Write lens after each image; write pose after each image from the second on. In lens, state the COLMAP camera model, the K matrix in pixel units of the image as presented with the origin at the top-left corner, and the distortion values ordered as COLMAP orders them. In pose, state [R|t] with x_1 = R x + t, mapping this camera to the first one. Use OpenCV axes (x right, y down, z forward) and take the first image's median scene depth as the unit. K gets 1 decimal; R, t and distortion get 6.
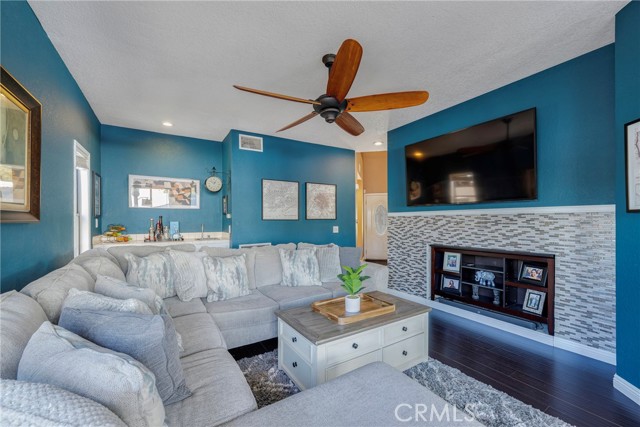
lens RADIAL K [[257.2, 0, 324.2], [0, 257.2, 218.7], [0, 0, 1]] dist [0.000116, -0.000266]
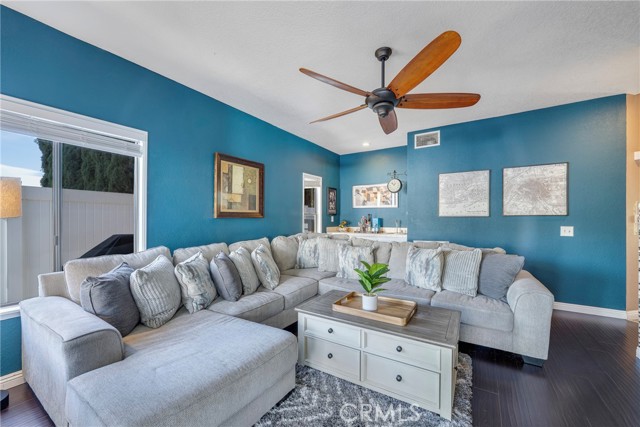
lens RADIAL K [[257.2, 0, 321.5], [0, 257.2, 219.3], [0, 0, 1]] dist [0.000116, -0.000266]
pose [[0.429257, 0.006565, -0.903159, 0.432317], [0.004762, 0.999943, 0.009532, 0.003135], [0.903170, -0.008392, 0.429201, 0.196515]]
